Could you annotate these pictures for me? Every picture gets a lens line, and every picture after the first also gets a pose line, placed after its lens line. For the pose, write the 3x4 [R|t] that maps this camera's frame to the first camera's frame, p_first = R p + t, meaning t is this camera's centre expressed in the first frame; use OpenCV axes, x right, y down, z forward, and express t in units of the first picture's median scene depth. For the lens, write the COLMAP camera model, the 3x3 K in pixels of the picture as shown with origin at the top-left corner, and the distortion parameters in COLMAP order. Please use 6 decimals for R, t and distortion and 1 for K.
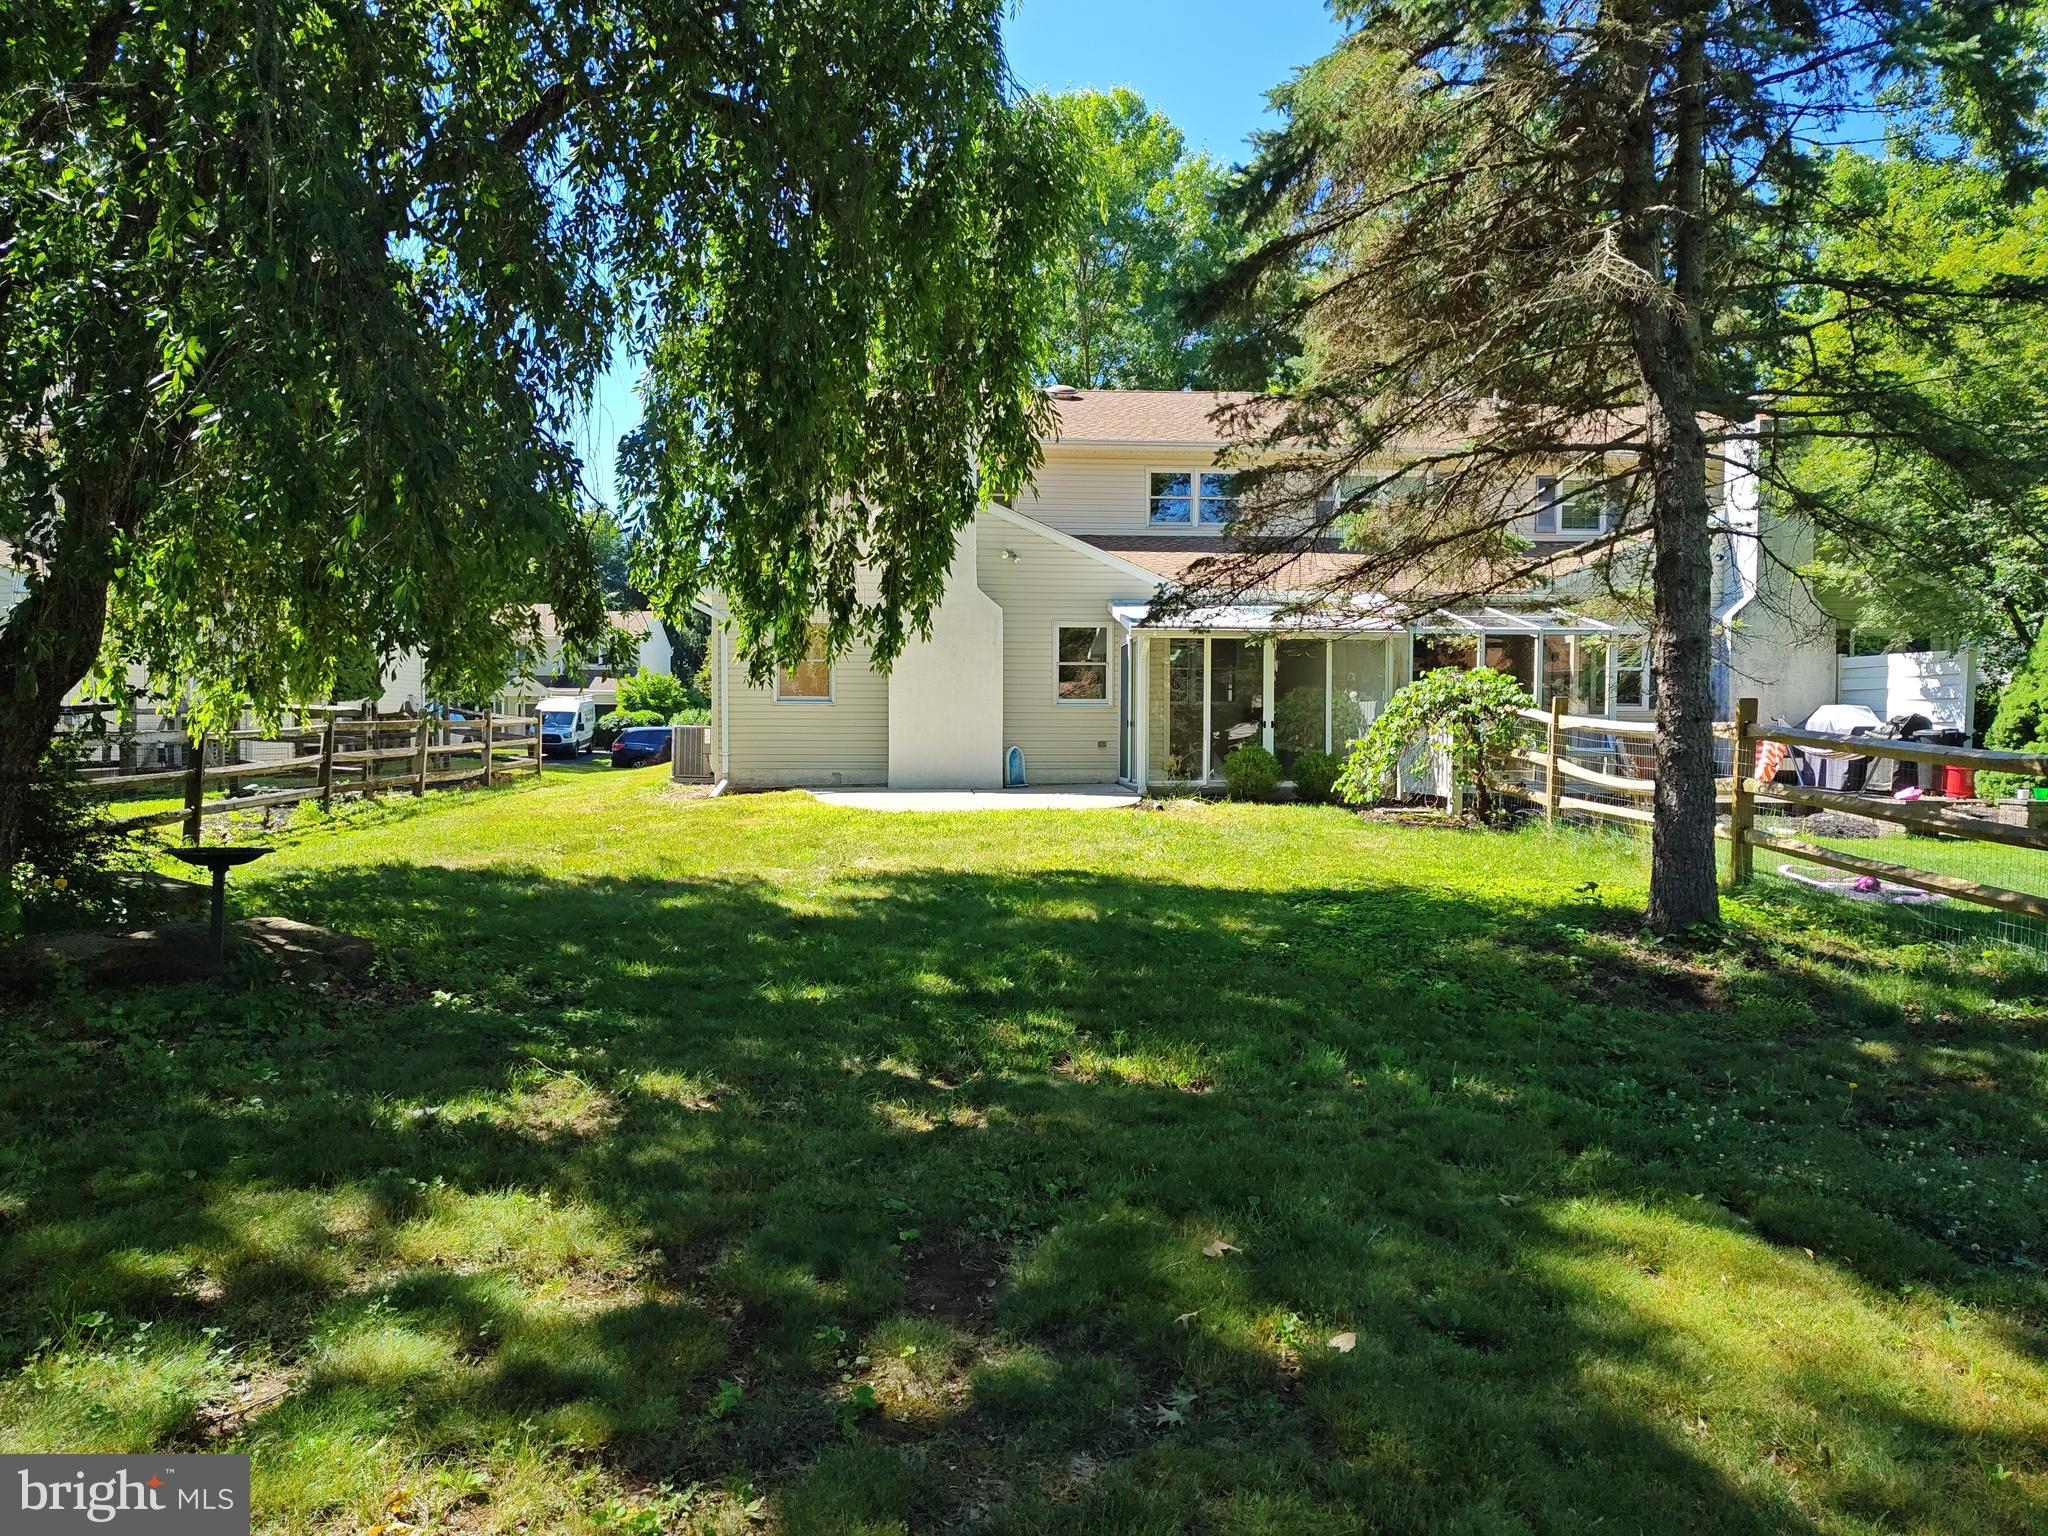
lens RADIAL K [[1365.2, 0, 1016.4], [0, 1365.2, 774.6], [0, 0, 1]] dist [0.043481, -0.036590]
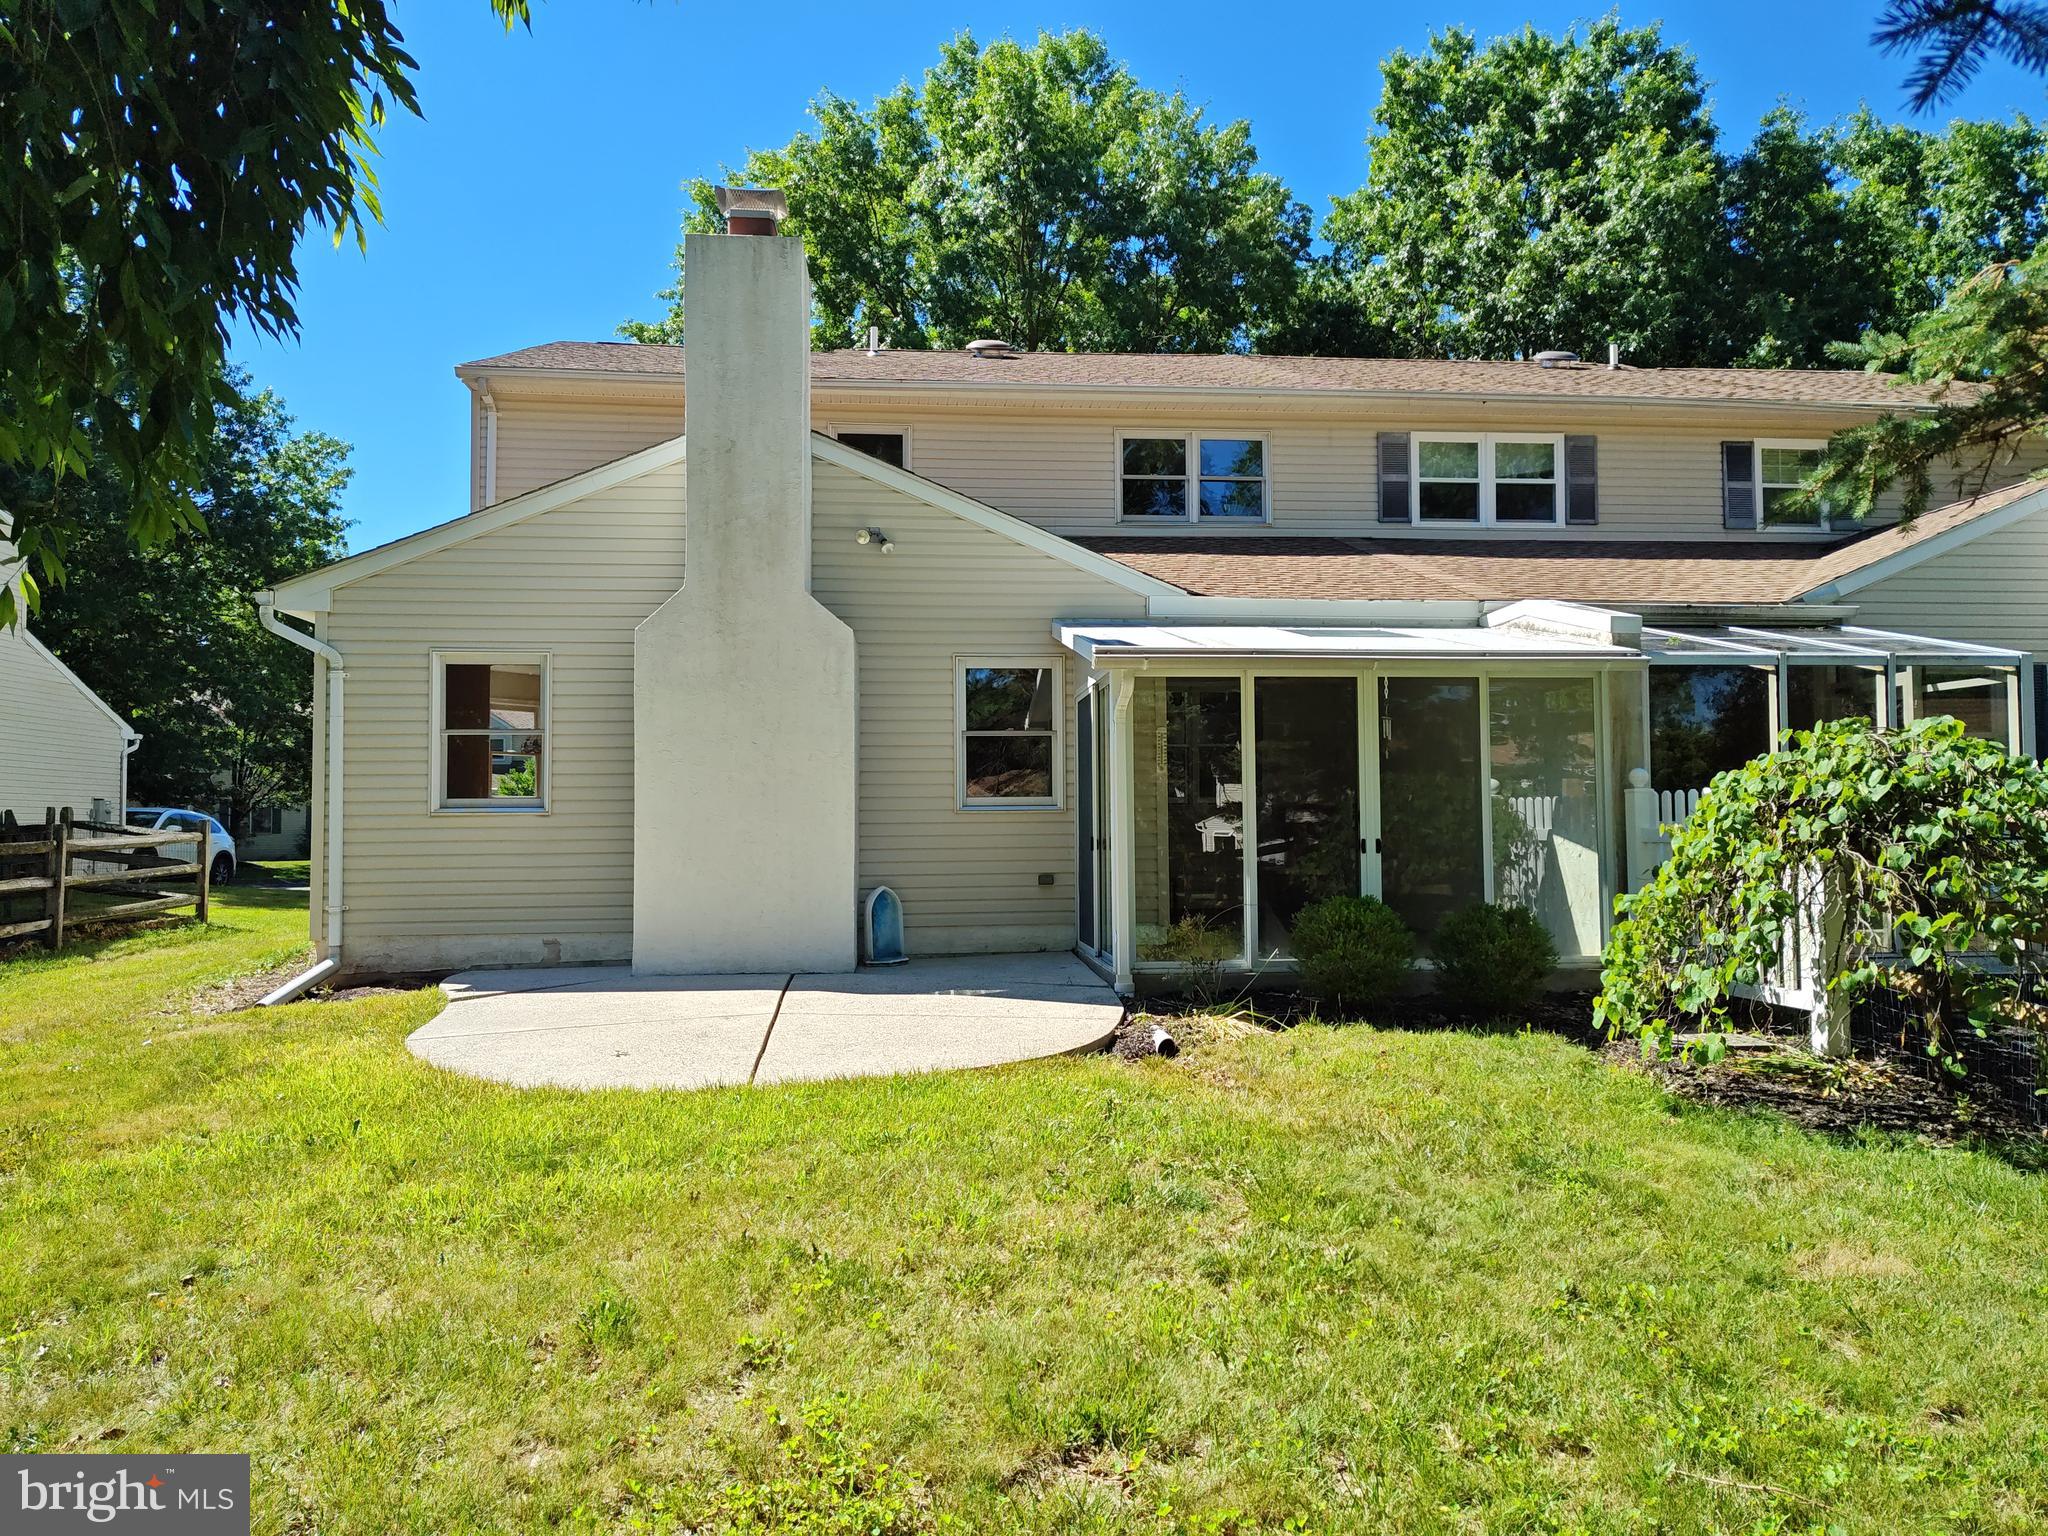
lens RADIAL K [[1365.2, 0, 1016.4], [0, 1365.2, 774.6], [0, 0, 1]] dist [0.043481, -0.036590]
pose [[0.999639, -0.012194, 0.023960, 0.042066], [0.013730, 0.997789, -0.065026, -0.031860], [-0.023114, 0.065332, 0.997596, 0.497758]]
